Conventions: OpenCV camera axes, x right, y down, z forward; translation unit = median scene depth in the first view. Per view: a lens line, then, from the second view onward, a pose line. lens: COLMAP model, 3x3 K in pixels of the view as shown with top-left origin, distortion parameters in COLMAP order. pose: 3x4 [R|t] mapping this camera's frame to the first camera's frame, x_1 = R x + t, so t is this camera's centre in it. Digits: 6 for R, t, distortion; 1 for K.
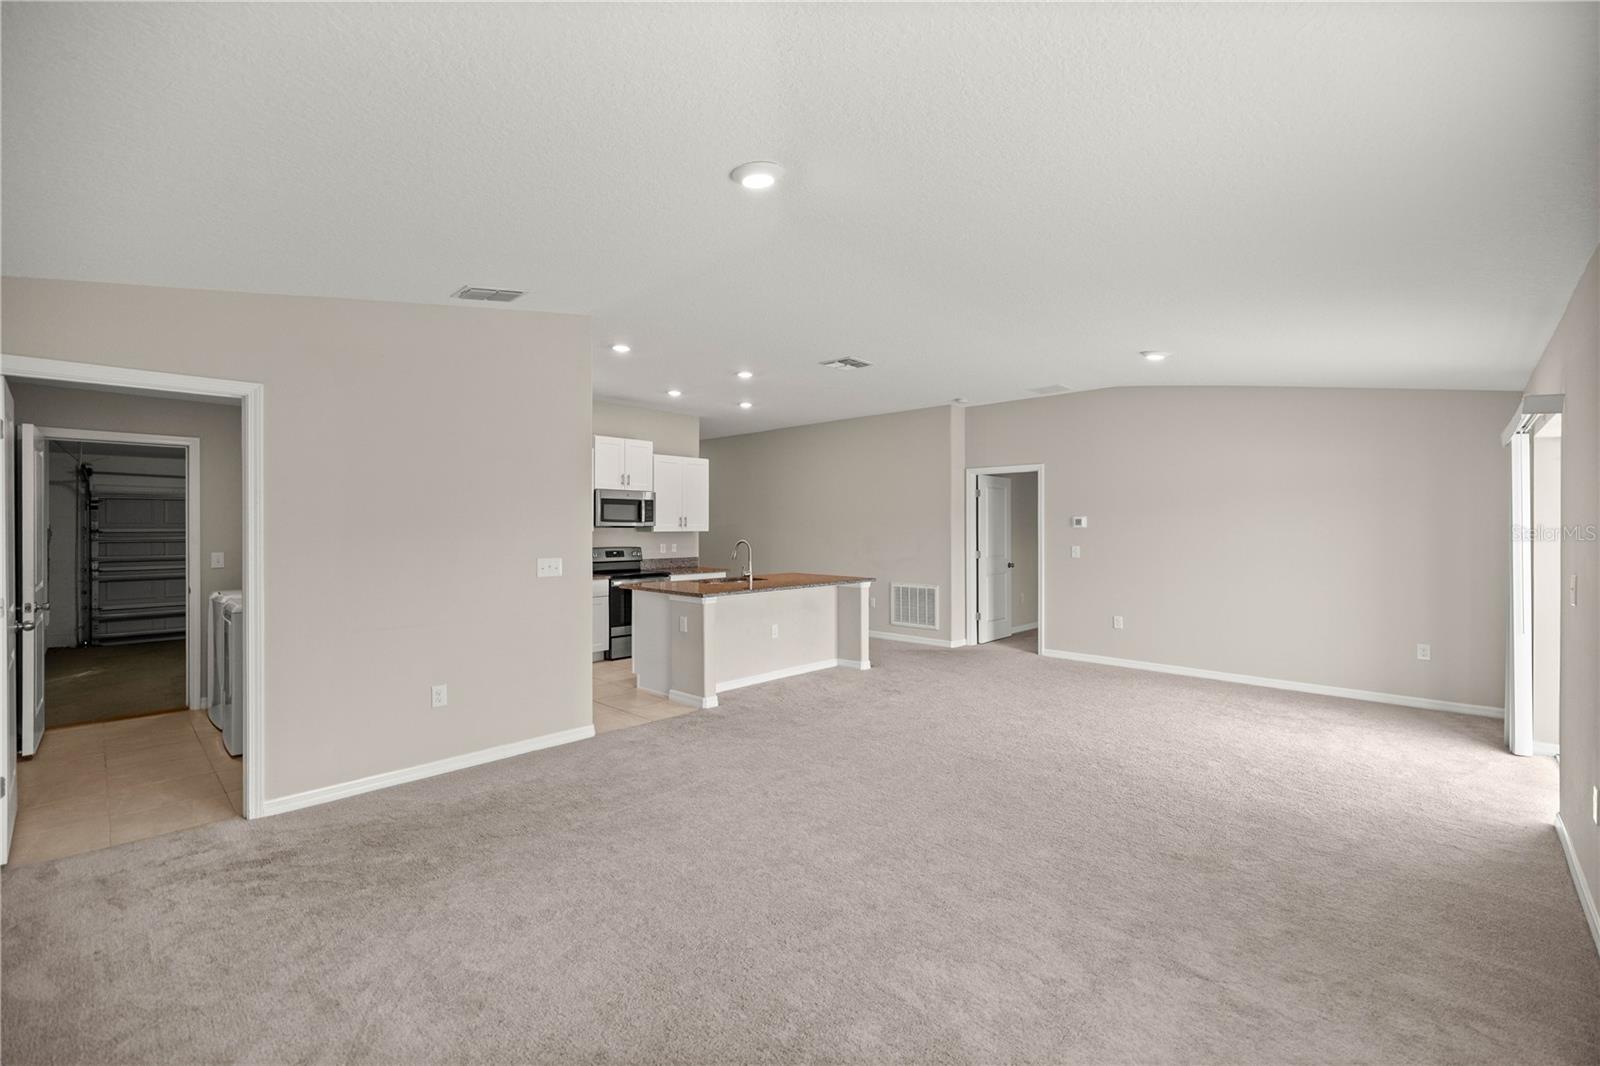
lens RADIAL K [[682.2, 0, 797.9], [0, 682.2, 534.1], [0, 0, 1]] dist [-0.000520, 0.000360]
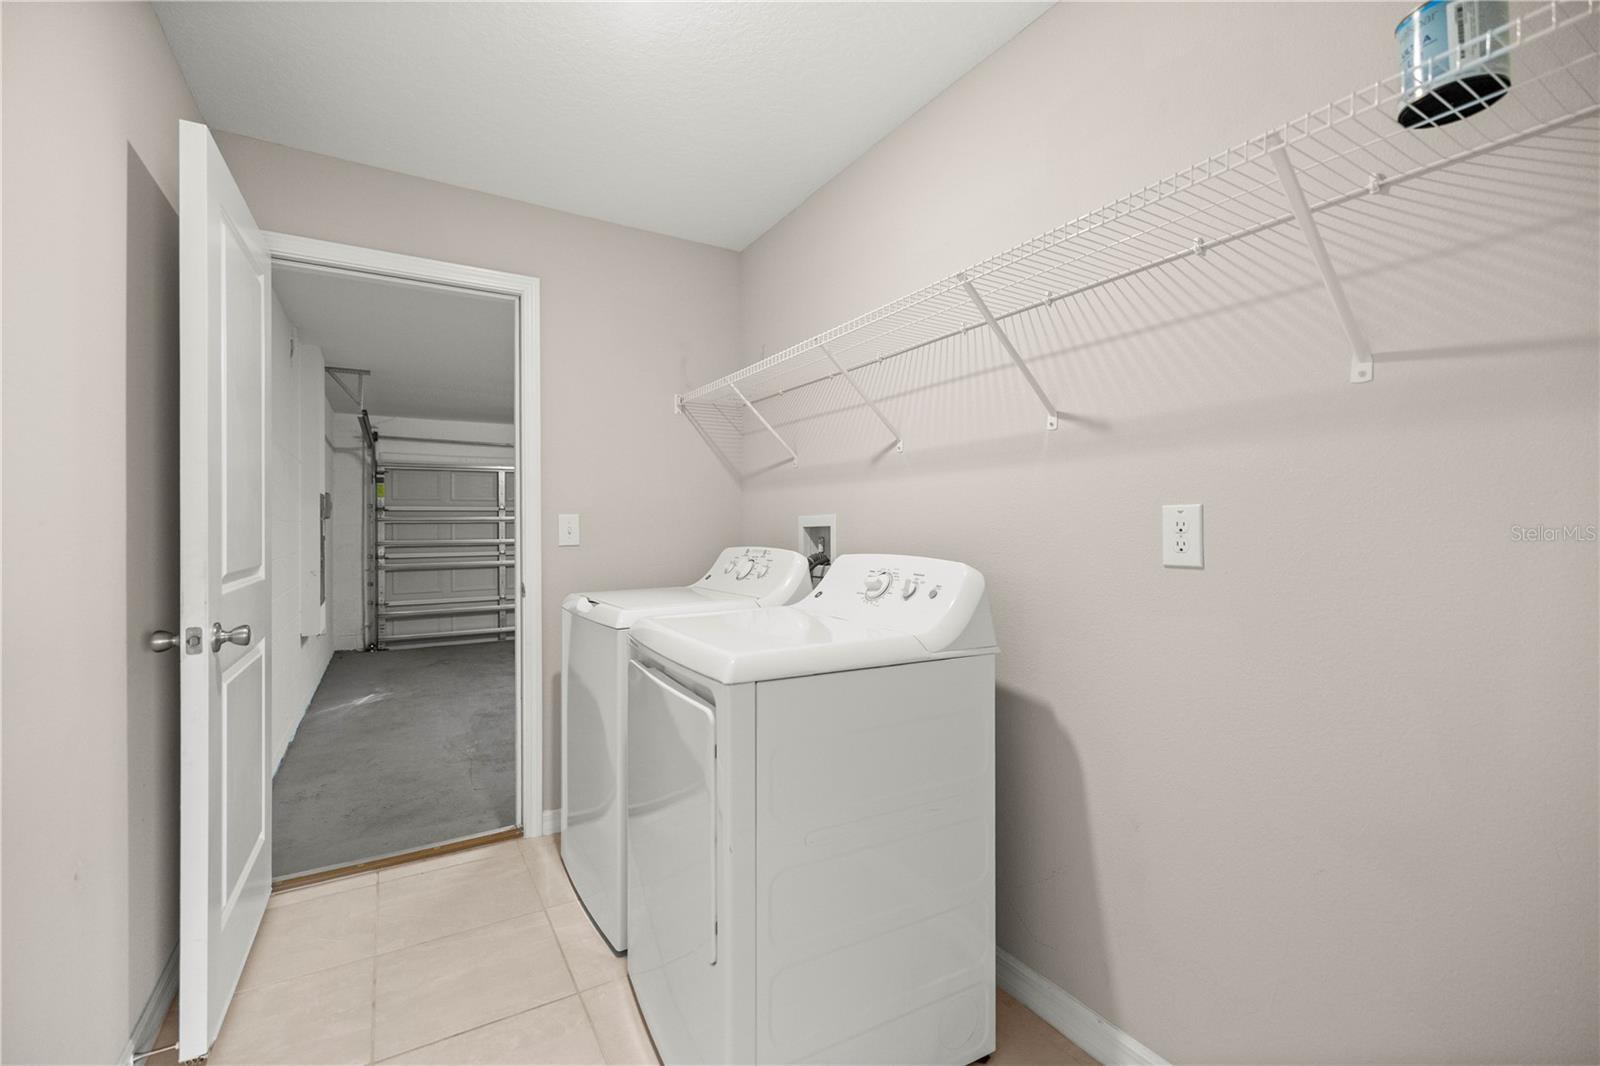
lens RADIAL K [[682.2, 0, 802.7], [0, 682.2, 532.6], [0, 0, 1]] dist [-0.000520, 0.000360]
pose [[0.967476, -0.001699, -0.252959, -0.337980], [0.001991, 0.999998, 0.000899, 0.024229], [0.252957, -0.001374, 0.967477, 0.339852]]
